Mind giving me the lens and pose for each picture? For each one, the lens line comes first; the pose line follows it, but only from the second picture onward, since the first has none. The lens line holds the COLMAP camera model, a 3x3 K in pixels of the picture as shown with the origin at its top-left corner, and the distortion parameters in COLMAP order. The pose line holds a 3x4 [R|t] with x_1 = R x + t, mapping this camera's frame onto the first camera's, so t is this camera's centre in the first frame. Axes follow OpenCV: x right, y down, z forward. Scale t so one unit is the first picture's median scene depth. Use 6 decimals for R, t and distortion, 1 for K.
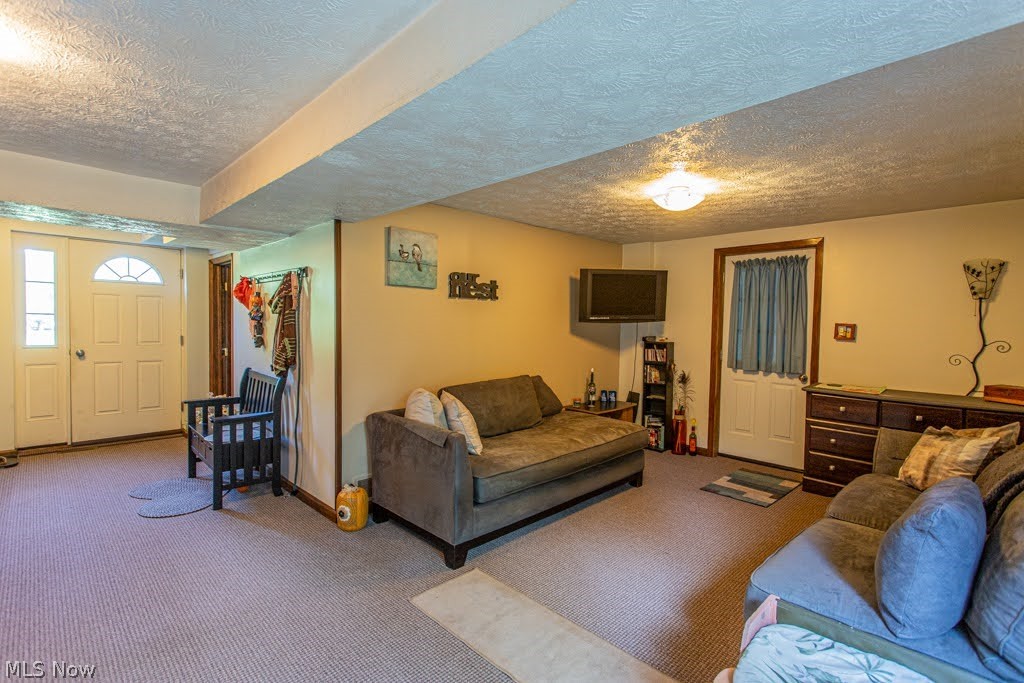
lens RADIAL K [[486.3, 0, 512.0], [0, 486.3, 341.5], [0, 0, 1]] dist [0.007551, 0.000023]
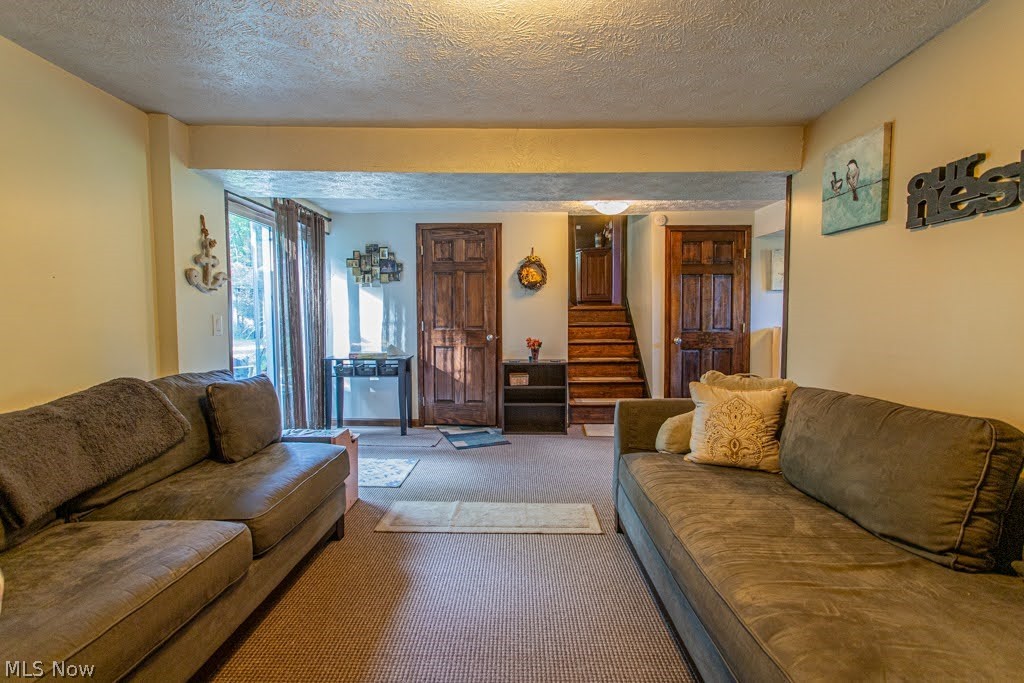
lens RADIAL K [[486.3, 0, 512.0], [0, 486.3, 341.5], [0, 0, 1]] dist [0.007551, 0.000023]
pose [[-0.698468, 0.028524, -0.715073, 0.568224], [-0.031840, 0.996977, 0.070870, 0.003301], [0.714933, 0.072268, -0.695448, 1.140767]]
